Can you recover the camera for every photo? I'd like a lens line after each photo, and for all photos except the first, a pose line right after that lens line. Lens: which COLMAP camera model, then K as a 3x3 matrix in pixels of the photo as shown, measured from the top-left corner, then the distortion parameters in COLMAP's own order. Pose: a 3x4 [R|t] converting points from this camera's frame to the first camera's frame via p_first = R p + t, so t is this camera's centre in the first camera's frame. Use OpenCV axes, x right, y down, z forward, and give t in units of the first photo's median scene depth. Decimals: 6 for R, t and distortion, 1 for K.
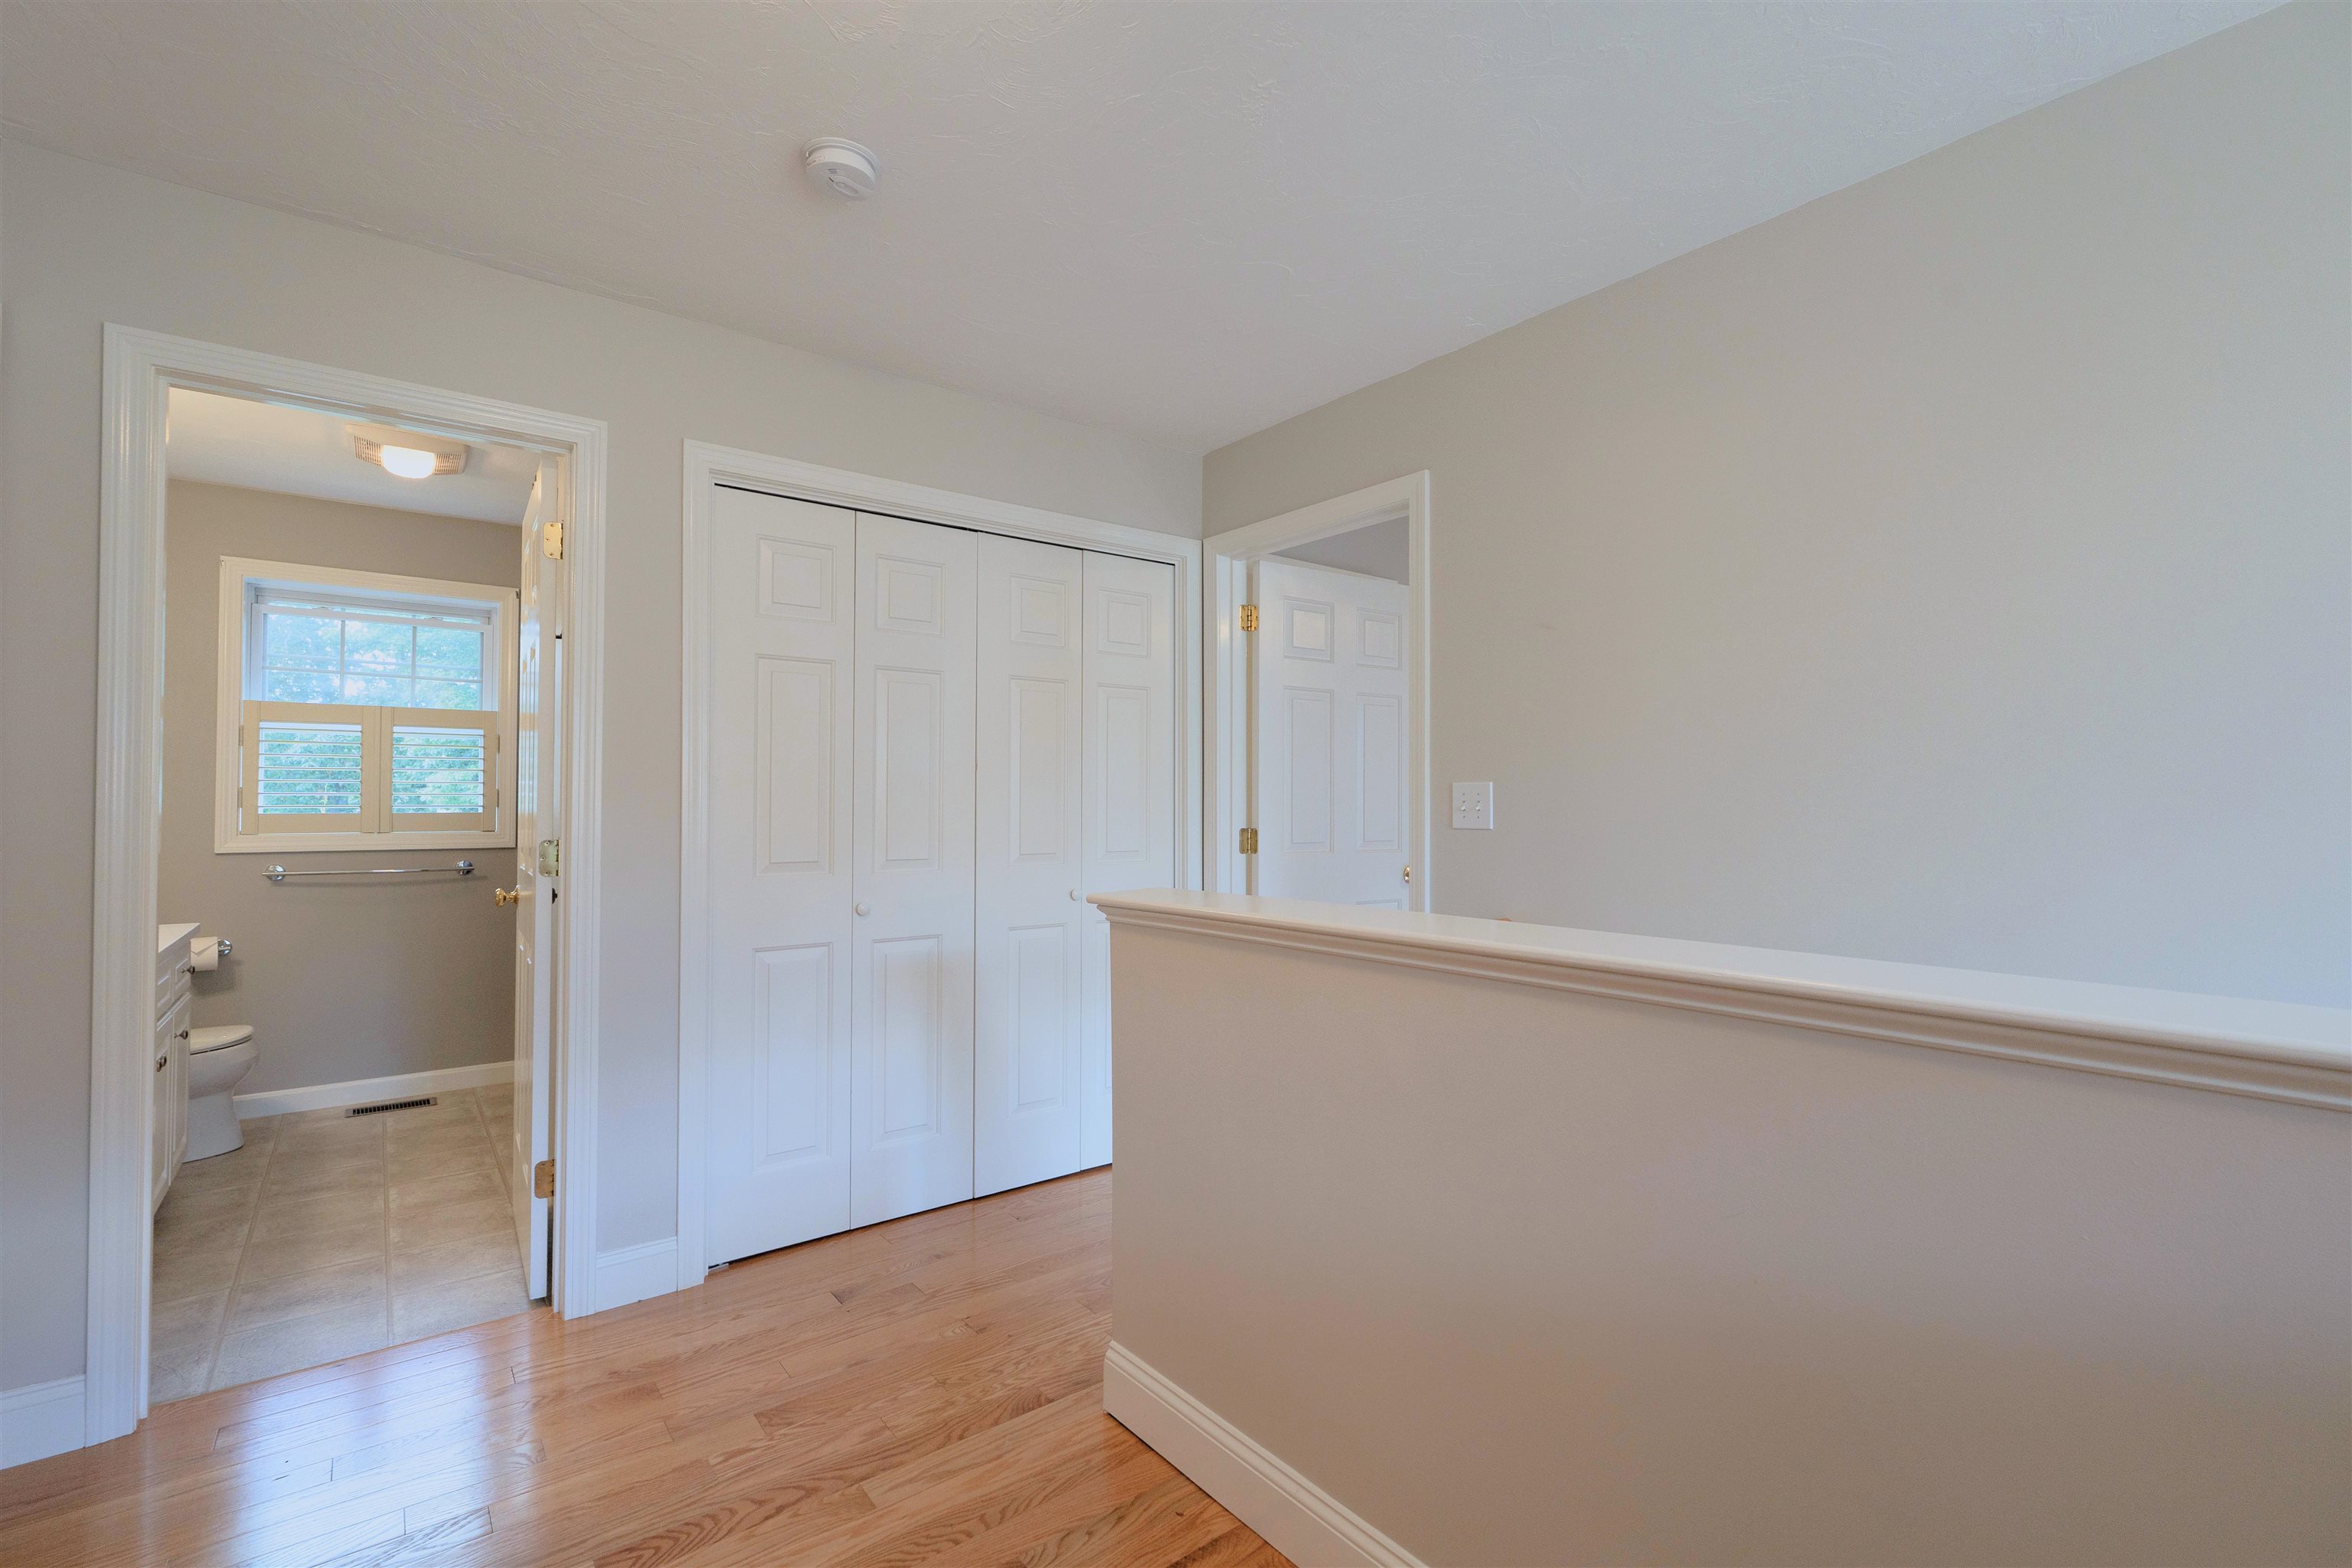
lens RADIAL K [[1039.6, 0, 1177.9], [0, 1039.6, 786.4], [0, 0, 1]] dist [-0.002508, -0.000113]
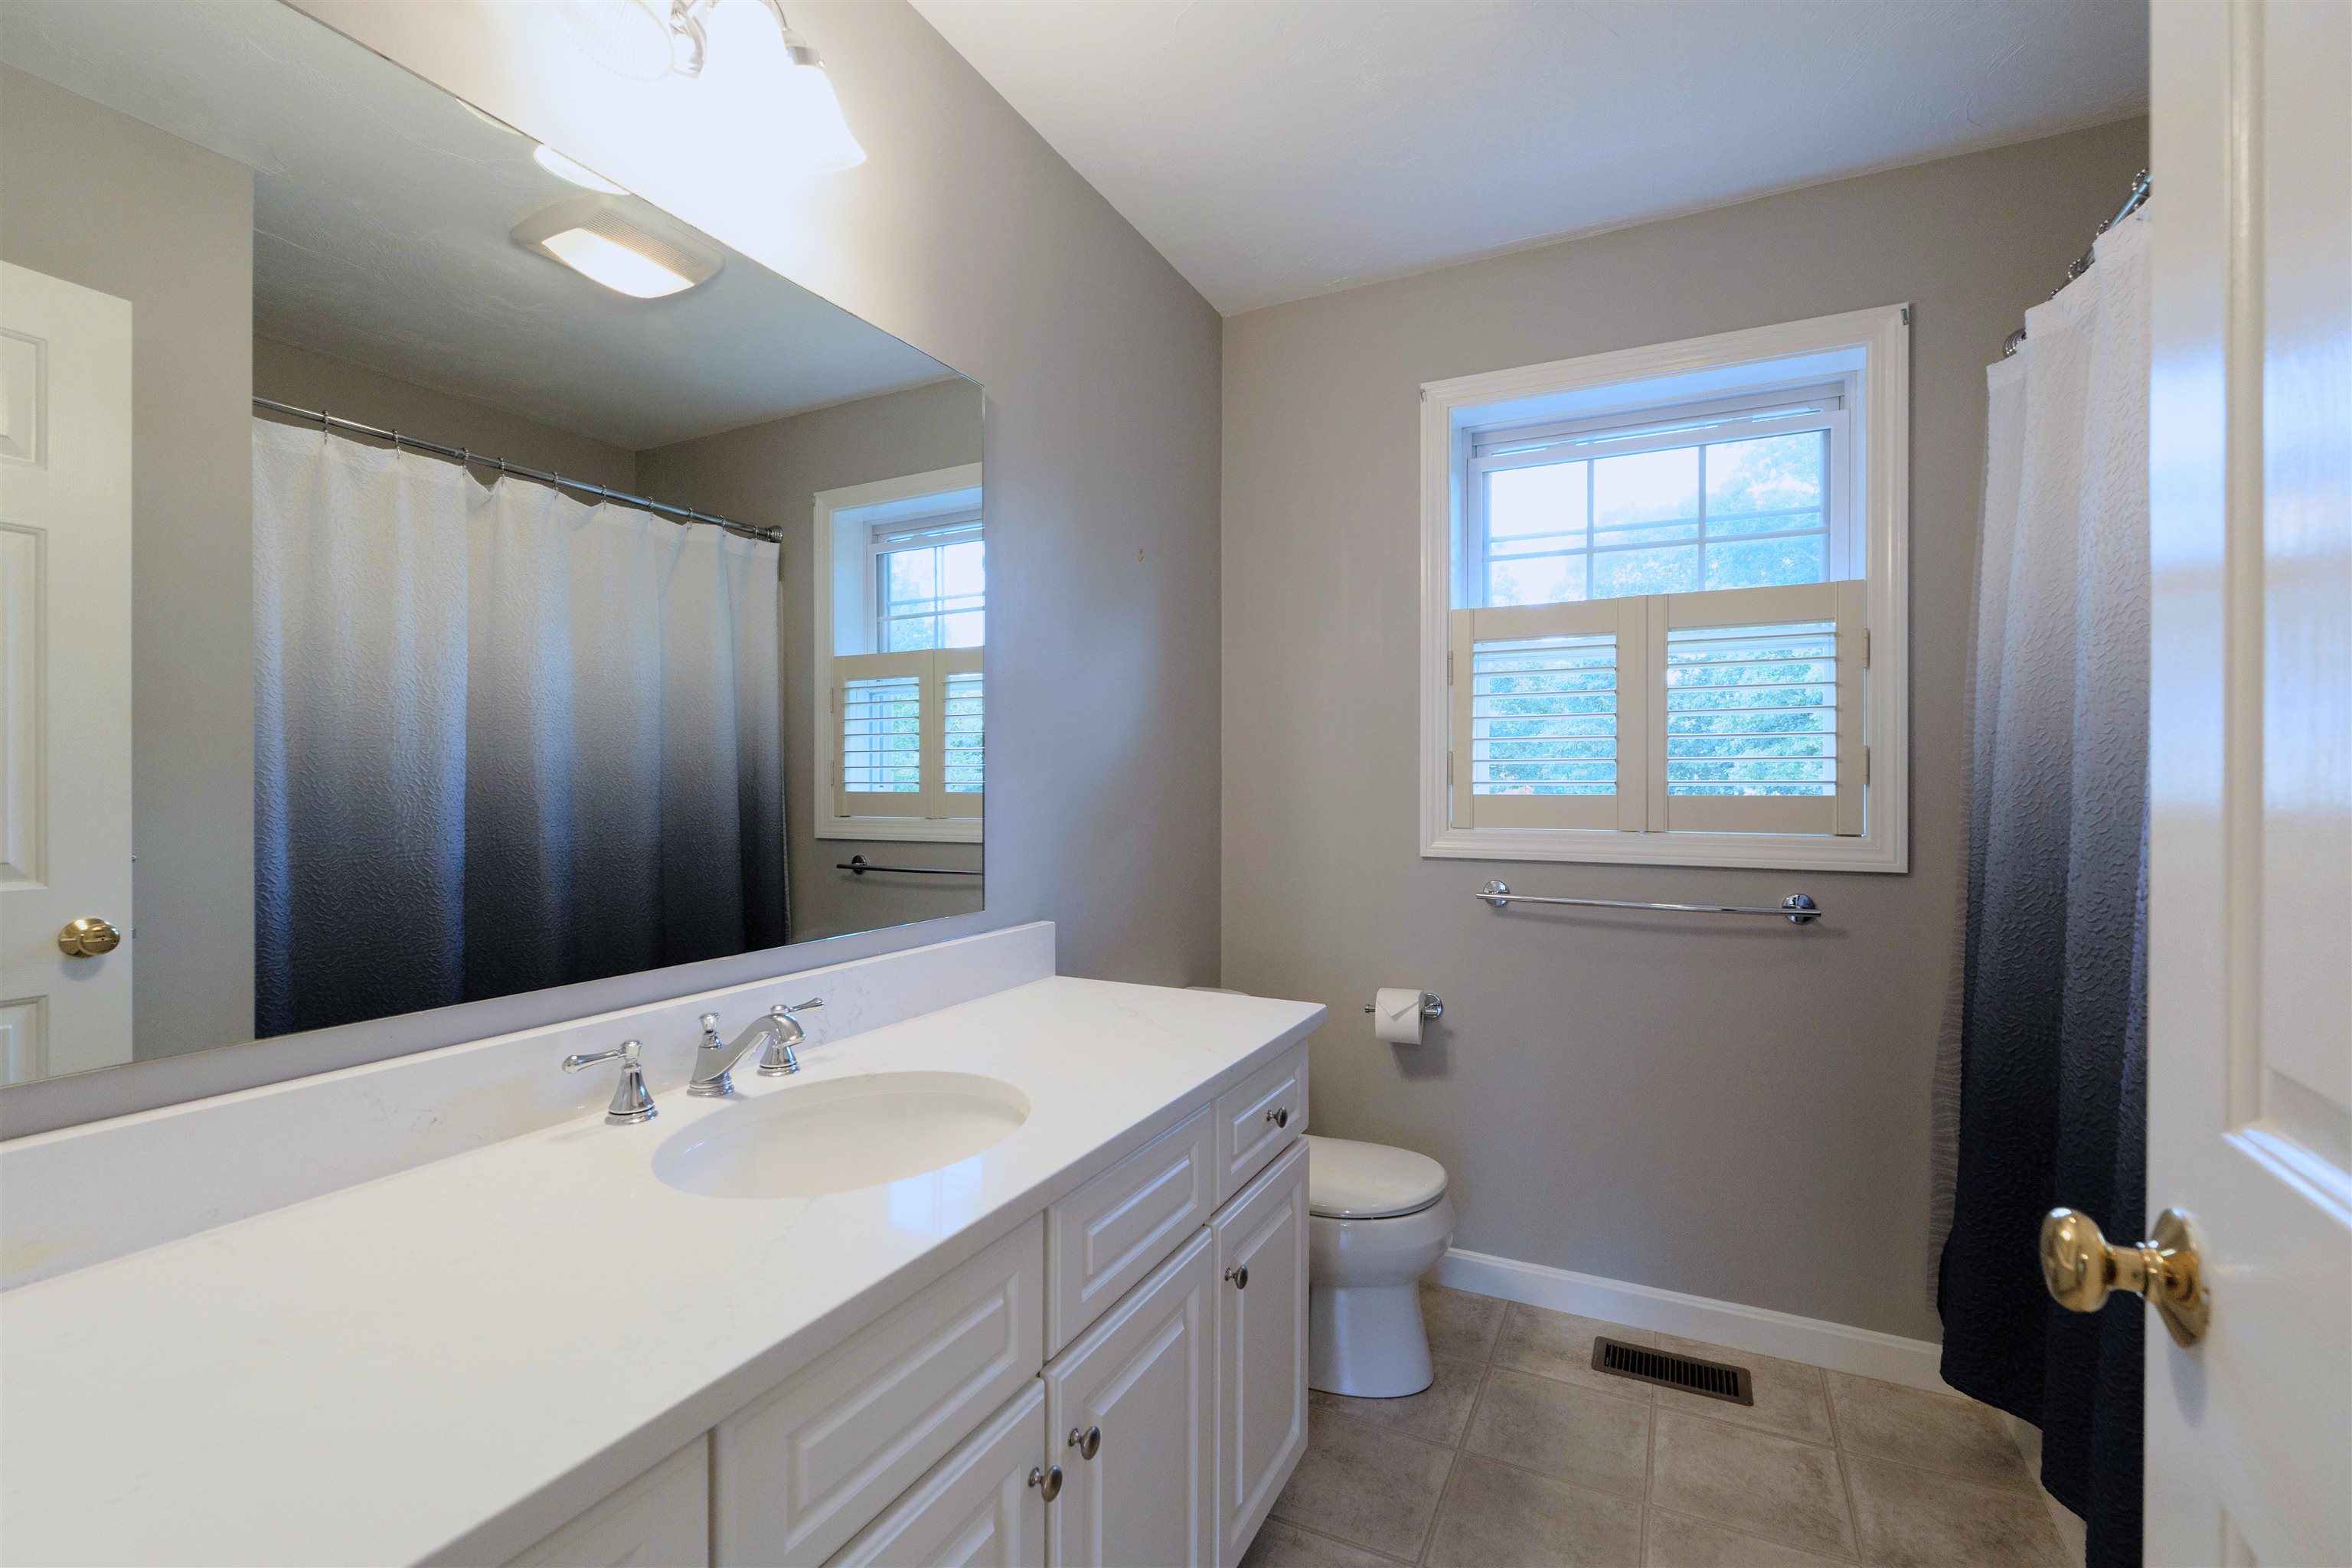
lens RADIAL K [[1039.6, 0, 1177.9], [0, 1039.6, 786.4], [0, 0, 1]] dist [-0.002508, -0.000113]
pose [[0.437105, 0.003091, -0.899405, -0.402311], [0.014898, 0.999832, 0.010677, 0.011985], [0.899287, -0.018066, 0.436985, 0.561449]]
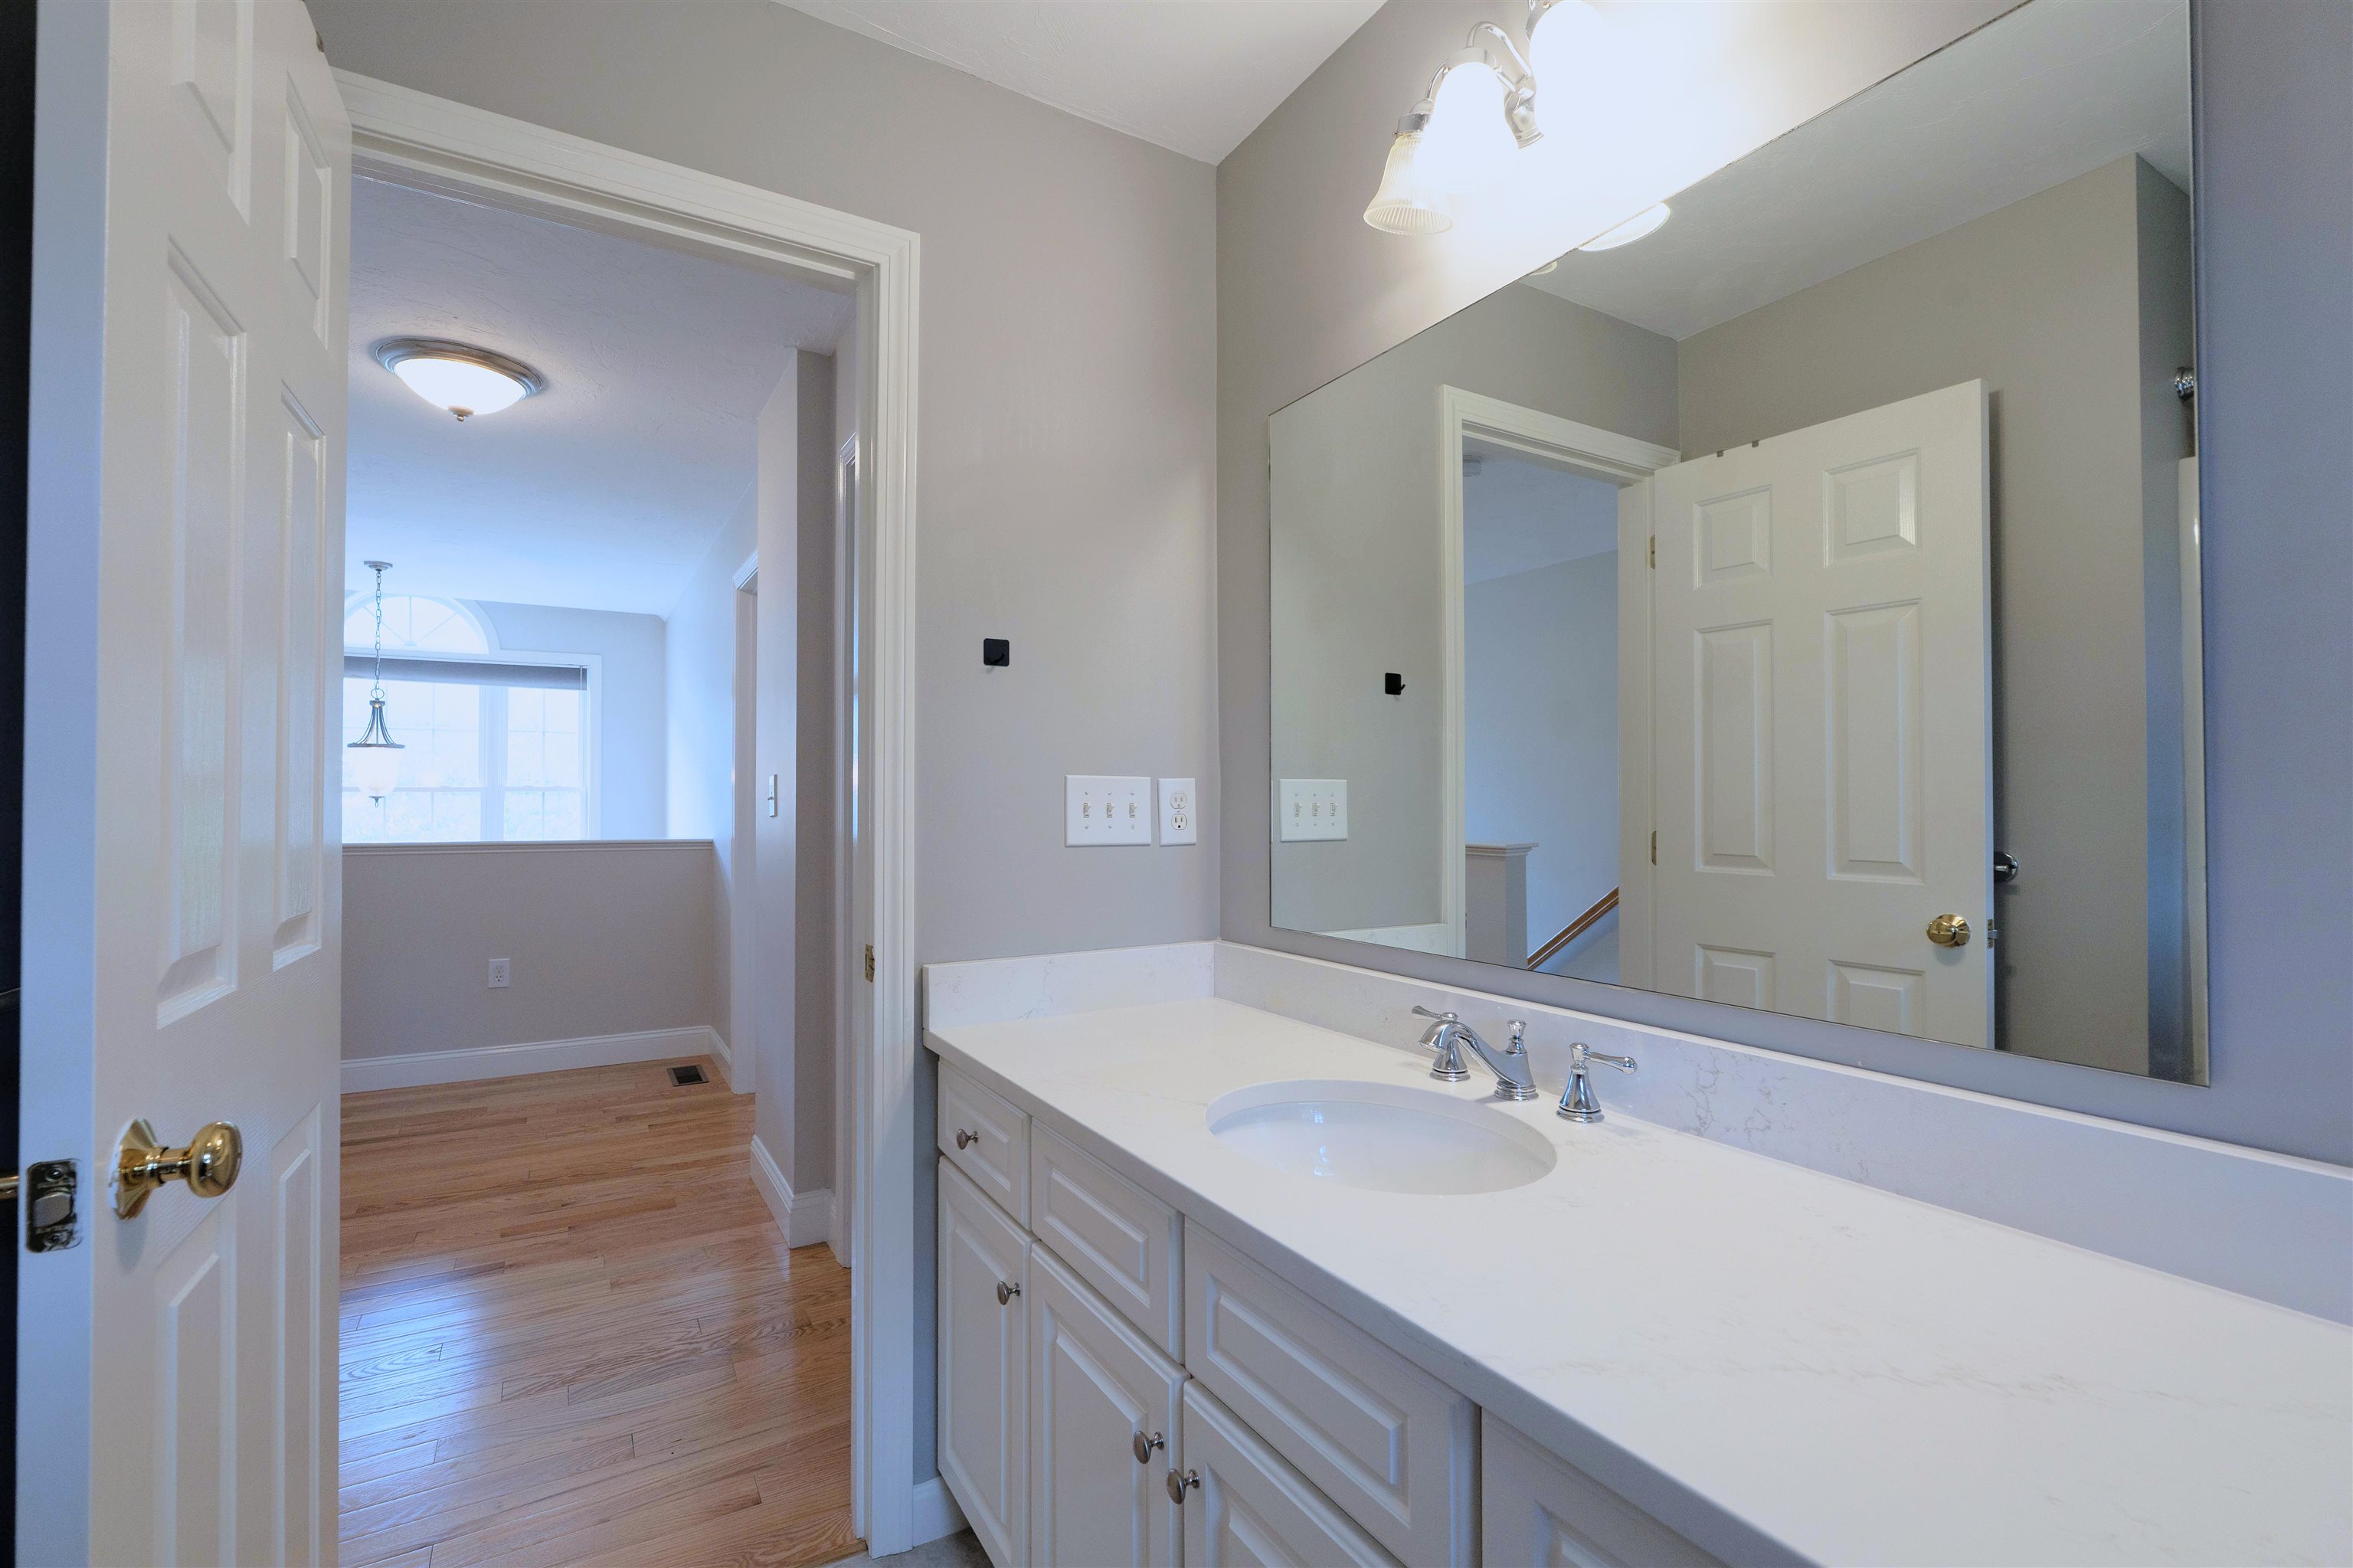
lens RADIAL K [[1040.1, 0, 1178.4], [0, 1040.1, 786.4], [0, 0, 1]] dist [-0.002508, -0.000113]
pose [[-0.993217, -0.000409, 0.116273, -0.970613], [-0.004132, 0.999486, -0.031786, 0.026988], [-0.116201, -0.032051, -0.992708, 1.278547]]
